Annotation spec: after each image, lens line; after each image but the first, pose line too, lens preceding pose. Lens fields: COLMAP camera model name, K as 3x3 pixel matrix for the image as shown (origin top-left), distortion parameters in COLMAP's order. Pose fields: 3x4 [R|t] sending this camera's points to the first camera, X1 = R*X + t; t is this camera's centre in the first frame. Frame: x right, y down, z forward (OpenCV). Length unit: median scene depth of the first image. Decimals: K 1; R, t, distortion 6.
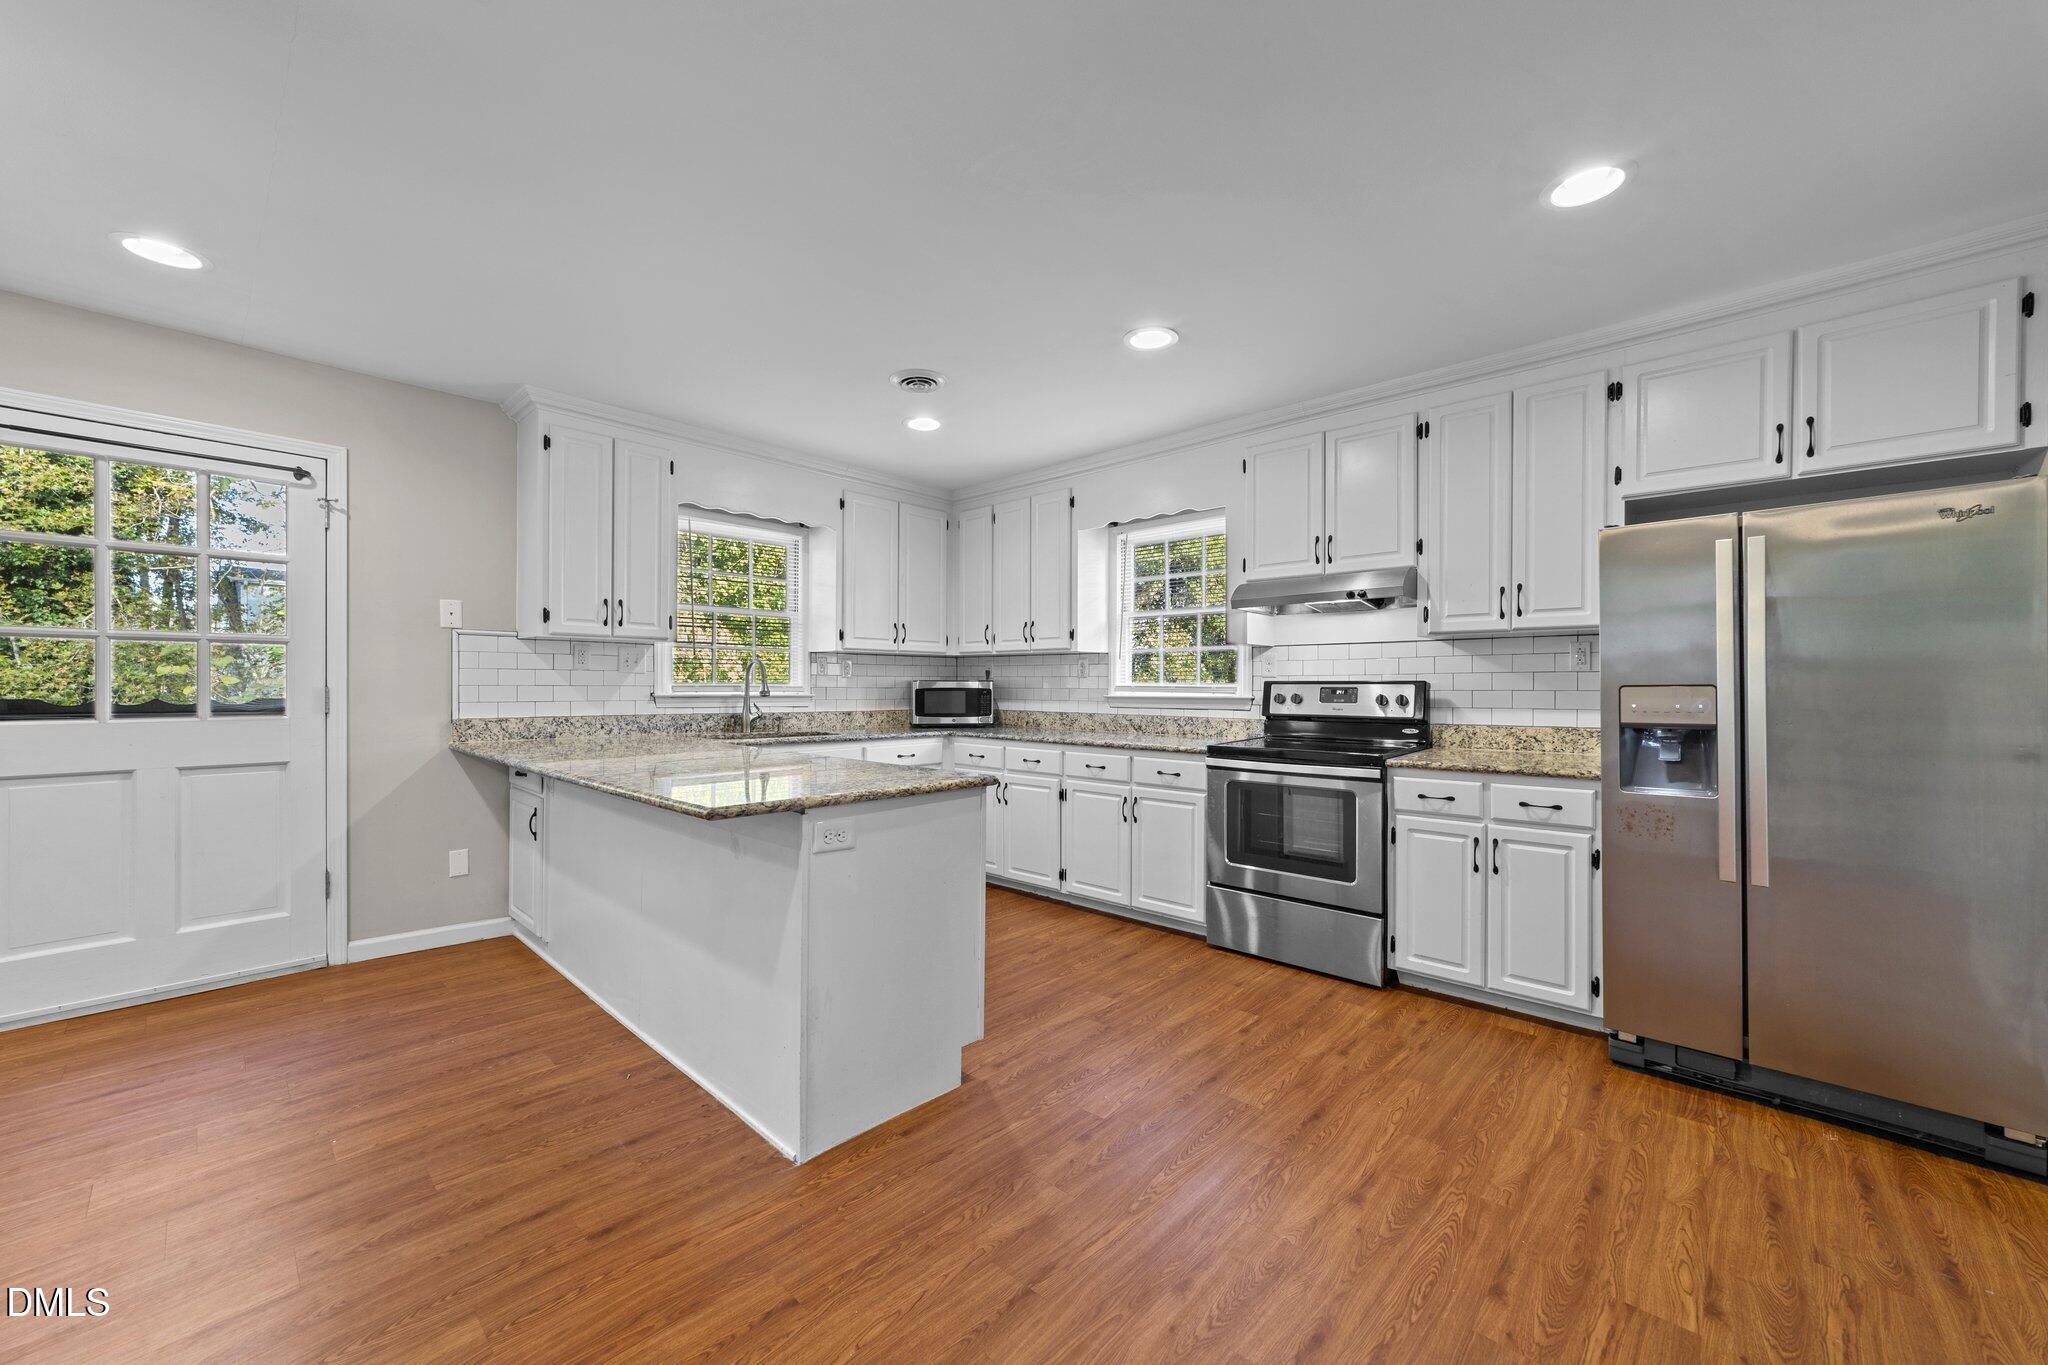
lens RADIAL K [[792.2, 0, 1014.9], [0, 792.2, 675.2], [0, 0, 1]] dist [-0.010487, 0.002999]
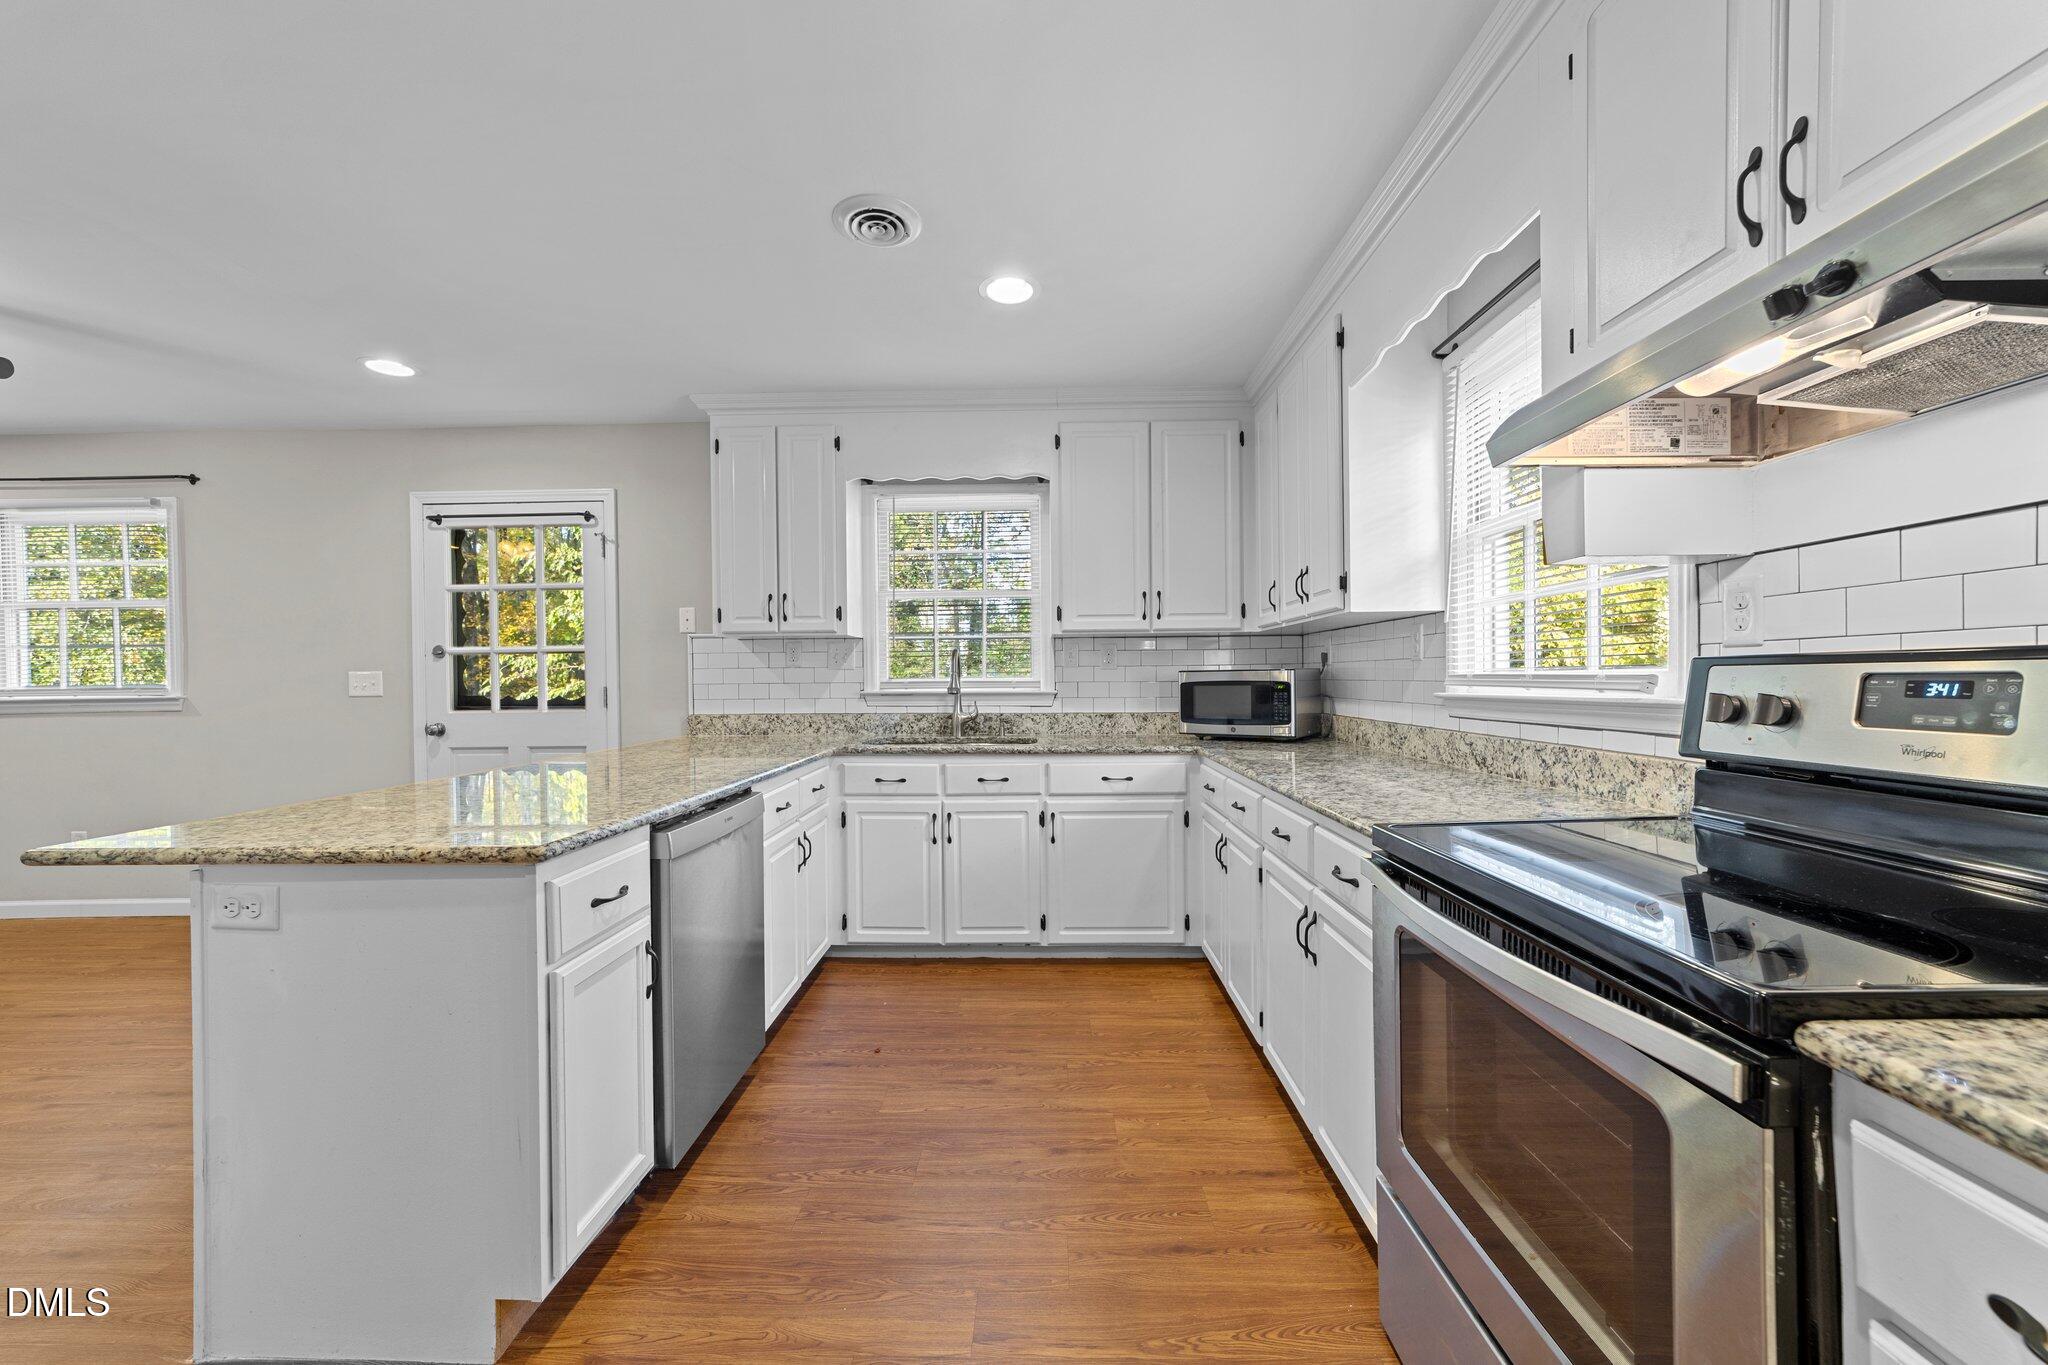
lens RADIAL K [[792.2, 0, 1018.9], [0, 792.2, 680.2], [0, 0, 1]] dist [-0.010487, 0.002999]
pose [[0.659642, -0.009181, -0.751524, 0.411800], [0.022117, 0.999729, 0.007200, 0.008847], [0.751255, -0.021371, 0.659666, 0.583061]]
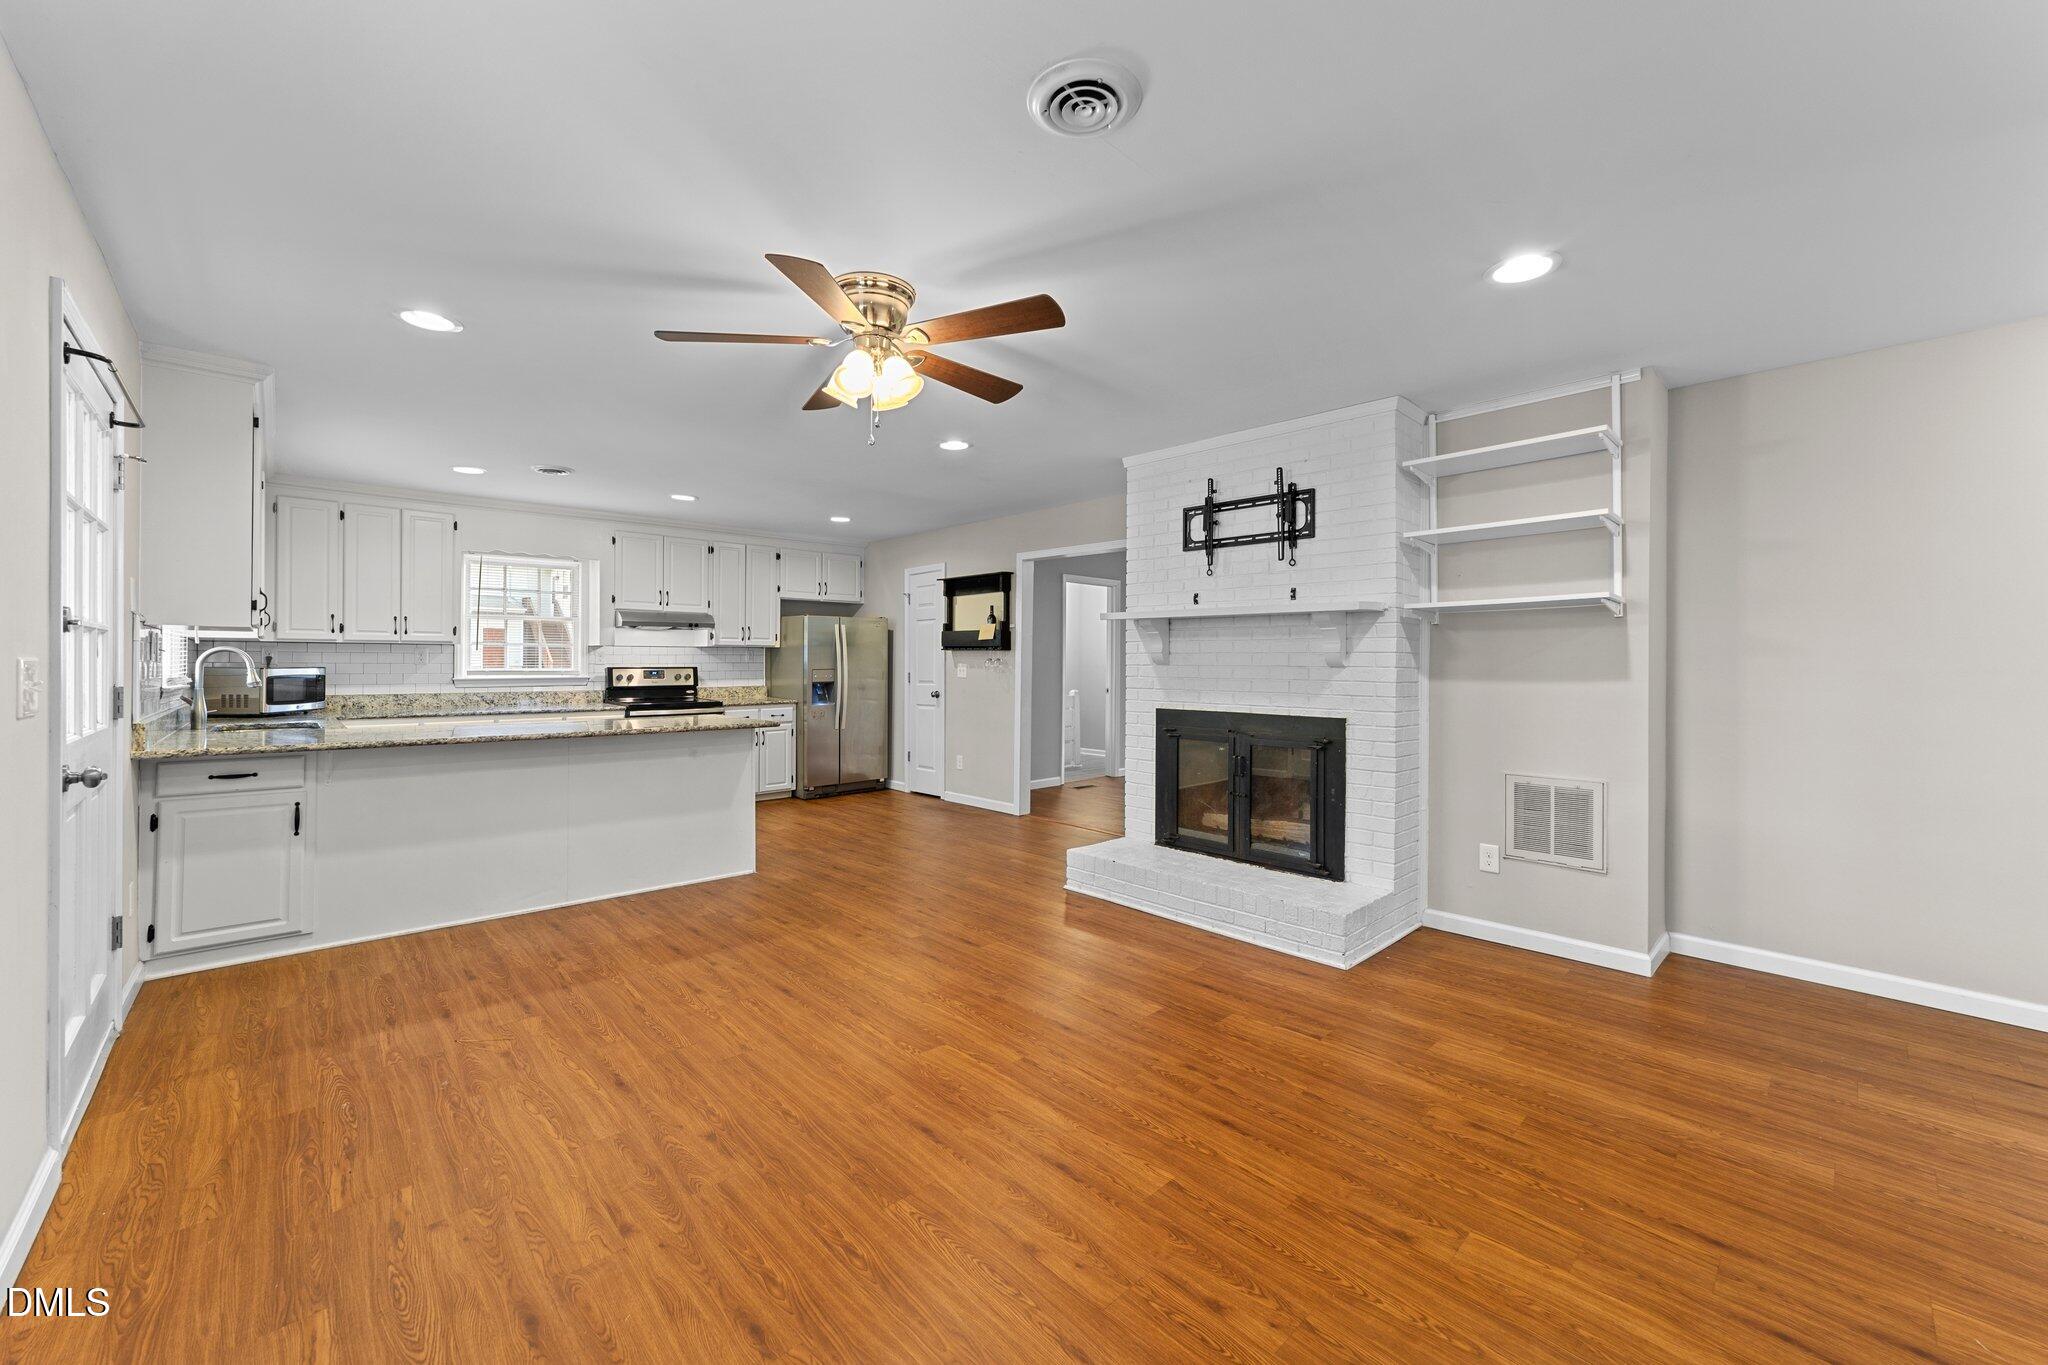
lens RADIAL K [[792.2, 0, 1044.4], [0, 792.2, 670.7], [0, 0, 1]] dist [-0.010487, 0.002999]
pose [[0.039574, -0.012452, 0.999139, -1.422248], [-0.014952, 0.999803, 0.013052, -0.022621], [-0.999105, -0.015456, 0.039380, 0.011149]]
